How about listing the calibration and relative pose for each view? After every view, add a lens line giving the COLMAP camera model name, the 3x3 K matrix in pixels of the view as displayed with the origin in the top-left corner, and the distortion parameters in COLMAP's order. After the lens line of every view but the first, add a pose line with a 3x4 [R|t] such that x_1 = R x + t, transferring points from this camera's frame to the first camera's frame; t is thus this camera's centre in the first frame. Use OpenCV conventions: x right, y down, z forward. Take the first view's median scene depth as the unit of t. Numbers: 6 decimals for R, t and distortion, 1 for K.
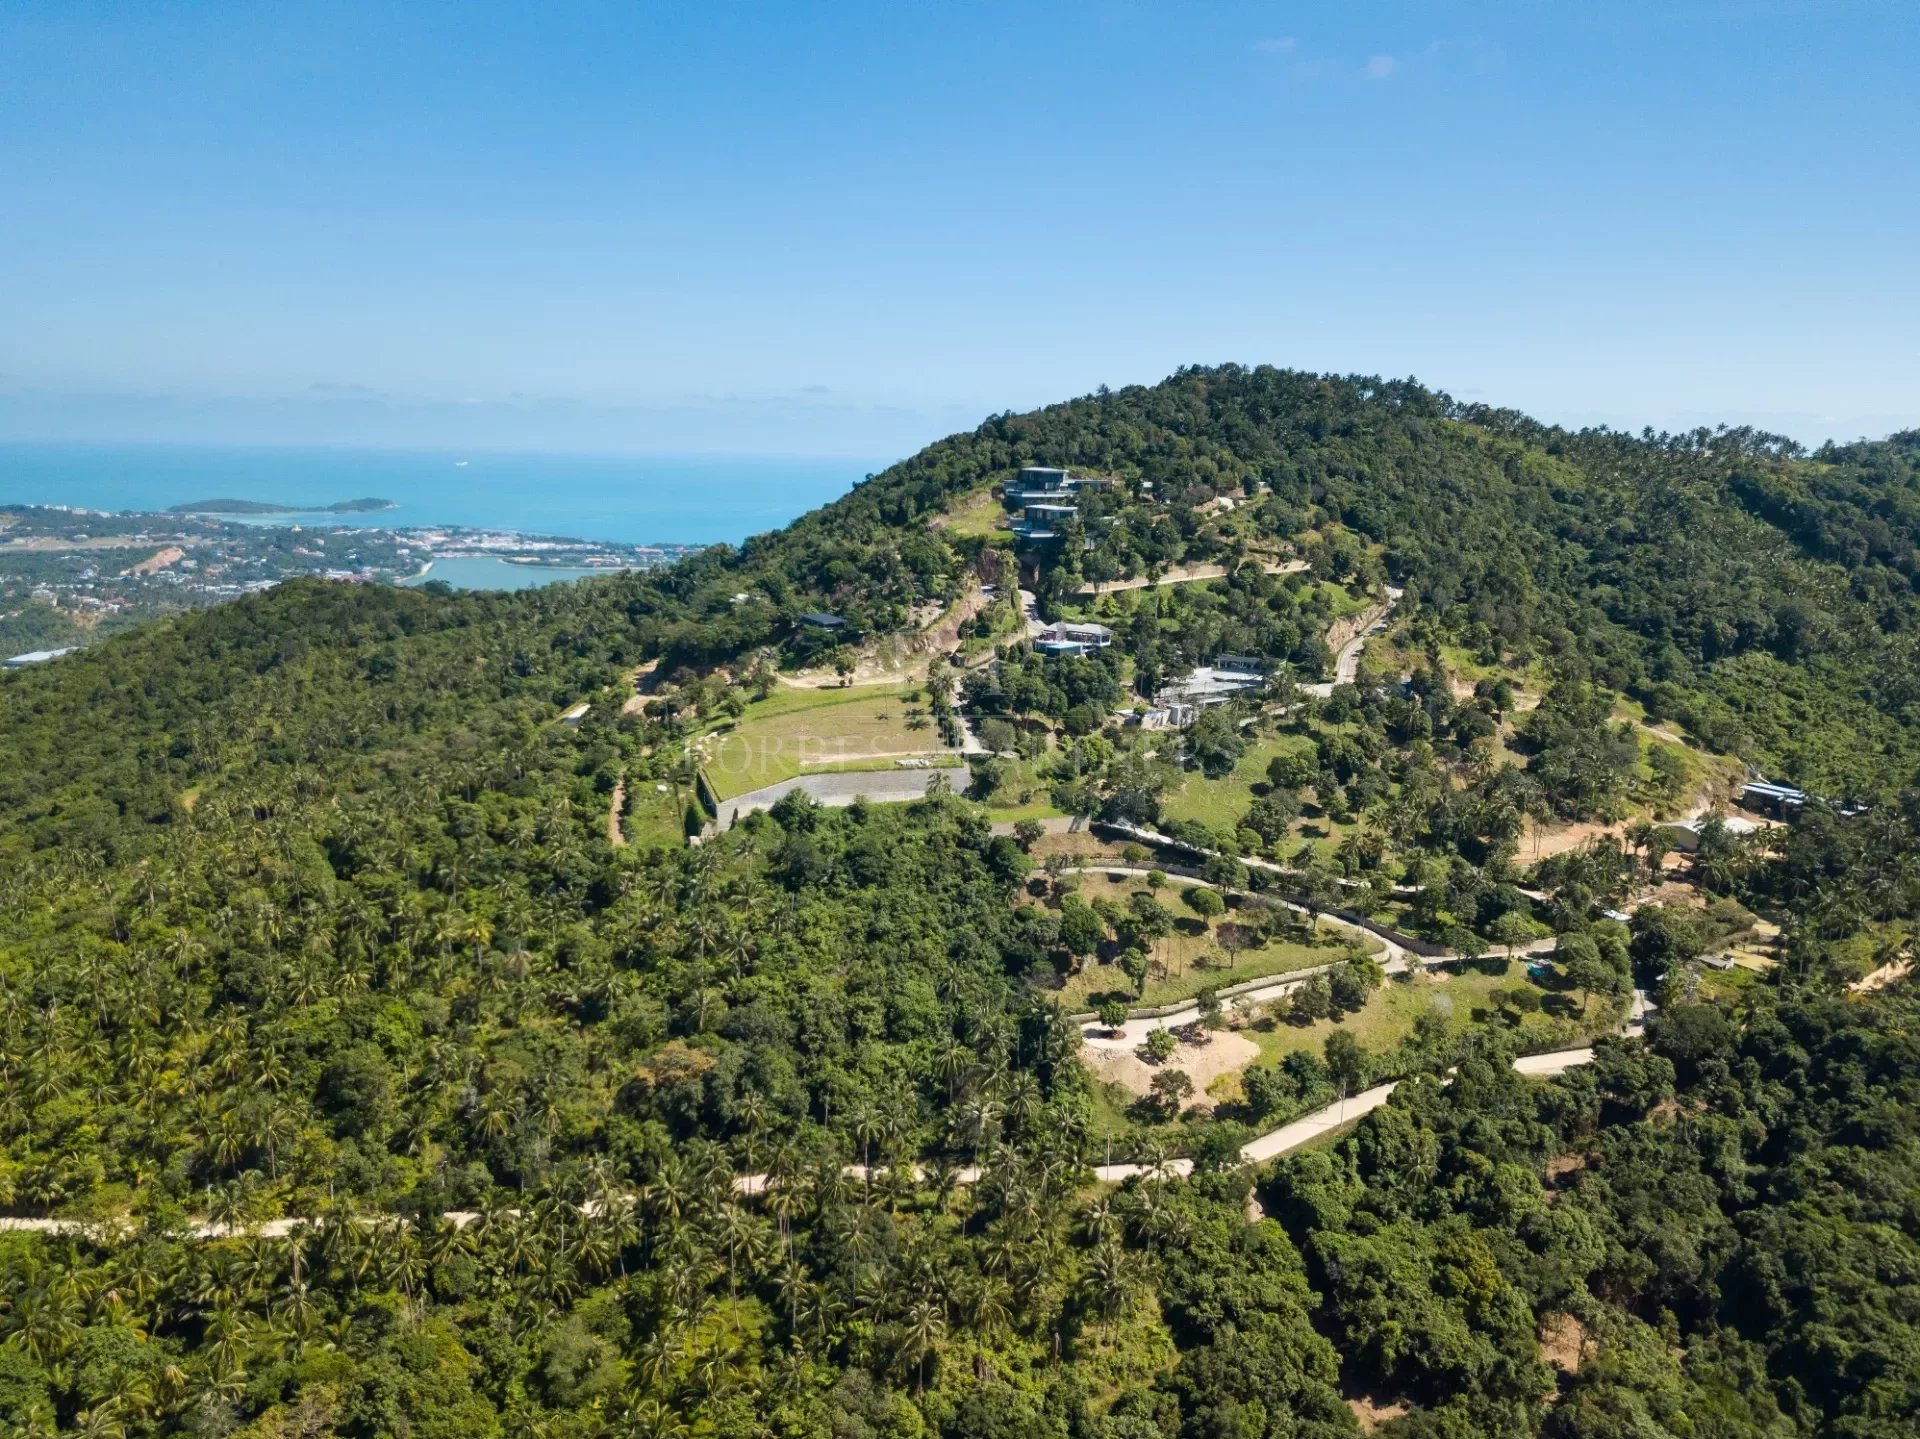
lens RADIAL K [[1501.4, 0, 960.0], [0, 1501.4, 719.5], [0, 0, 1]] dist [0.034701, -0.016010]
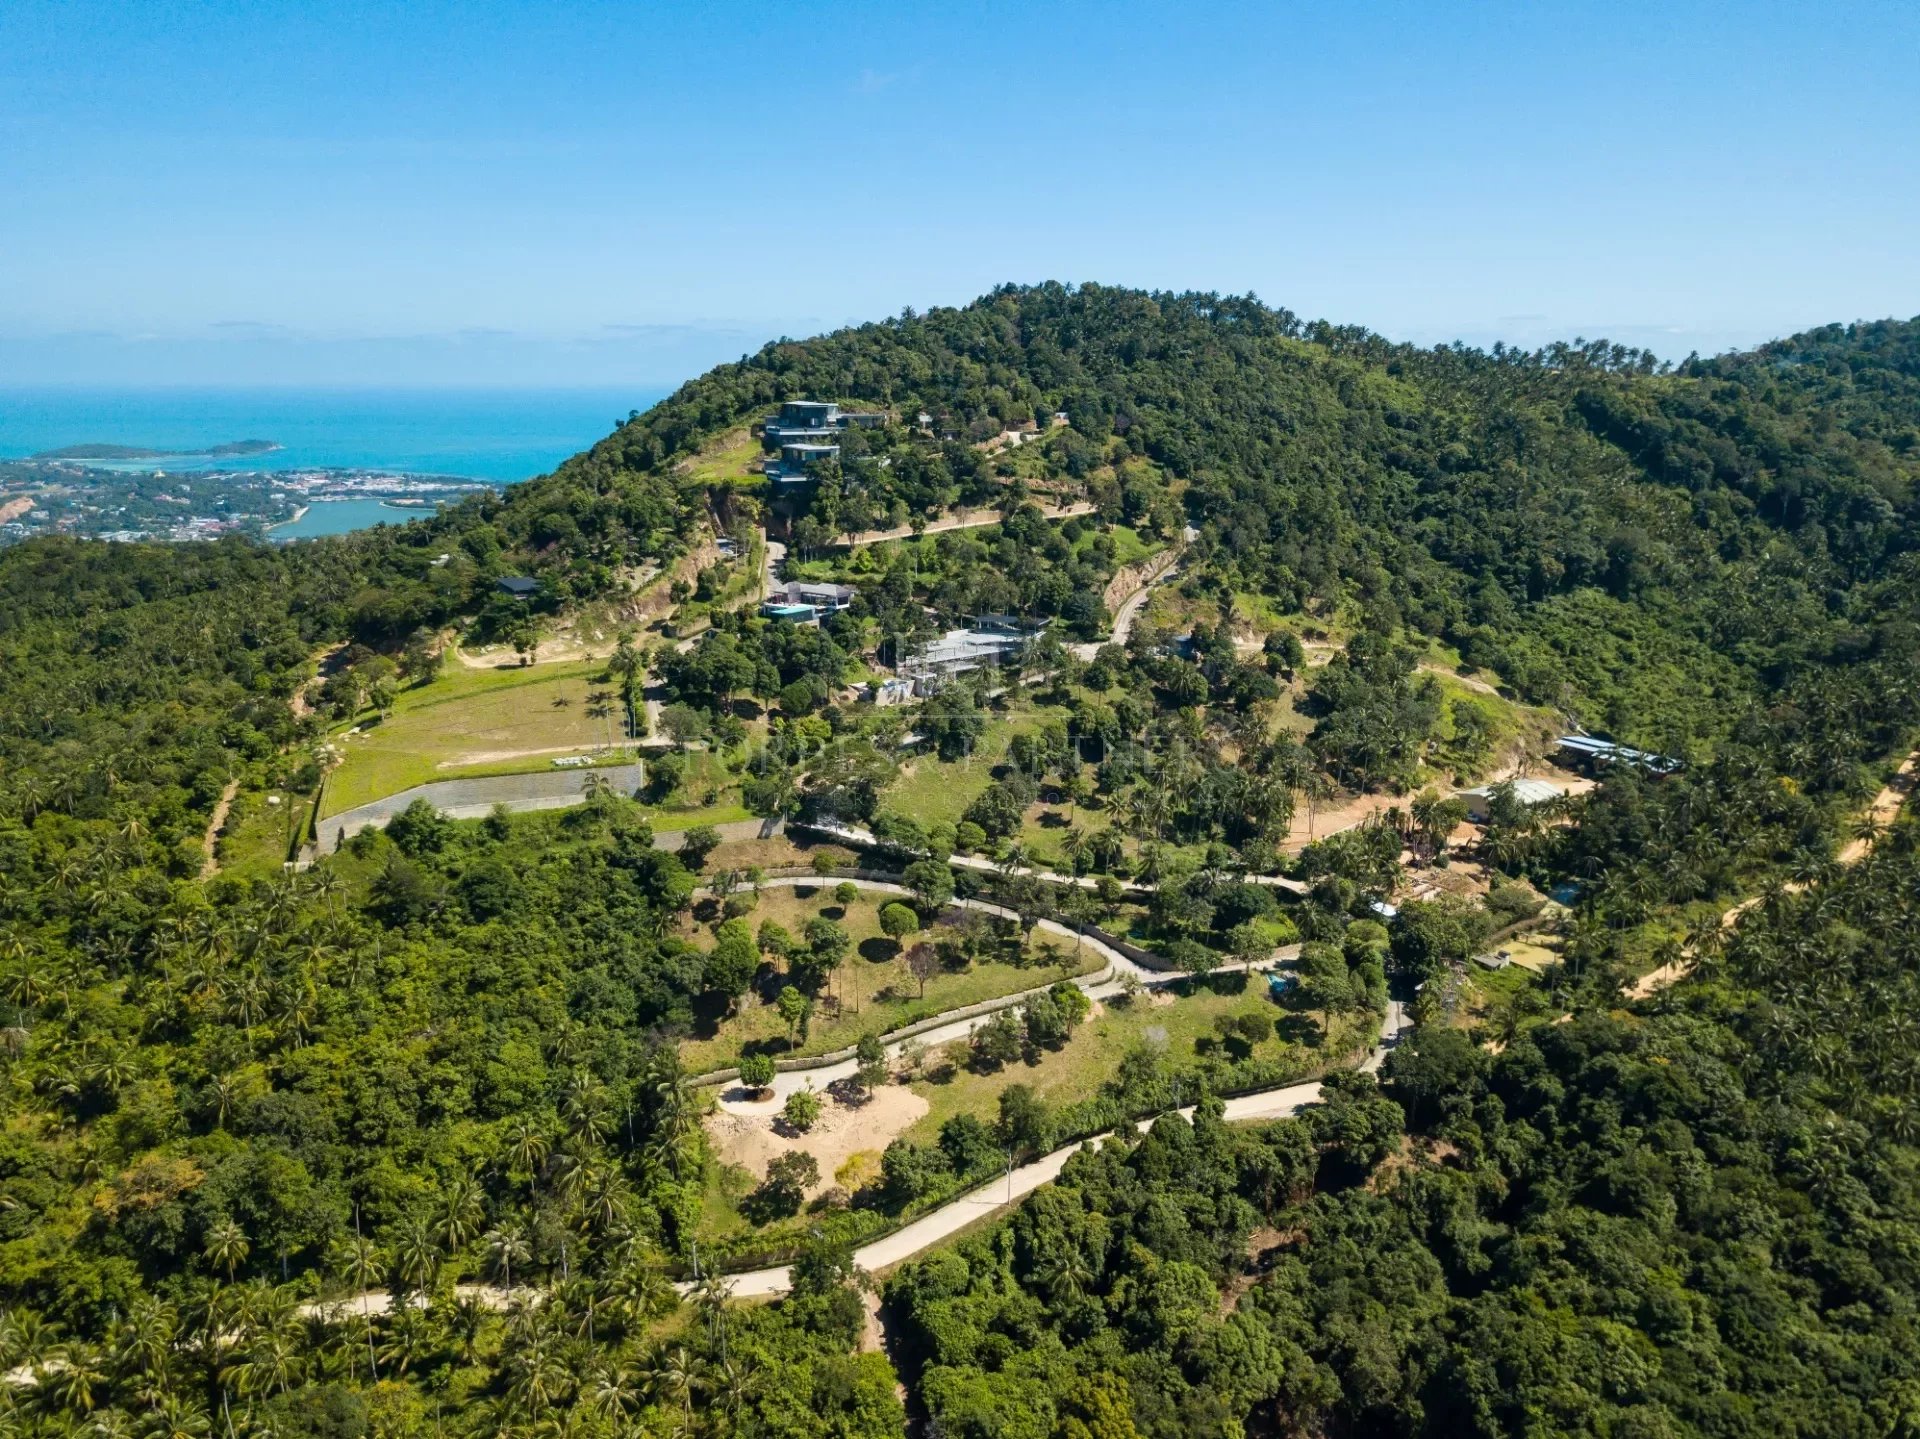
lens RADIAL K [[1505.8, 0, 961.1], [0, 1505.8, 738.5], [0, 0, 1]] dist [0.030118, -0.007086]
pose [[0.998291, -0.031591, 0.049170, 0.125726], [0.028674, 0.997850, 0.058939, -0.024055], [-0.050926, -0.057429, 0.997050, 0.120120]]
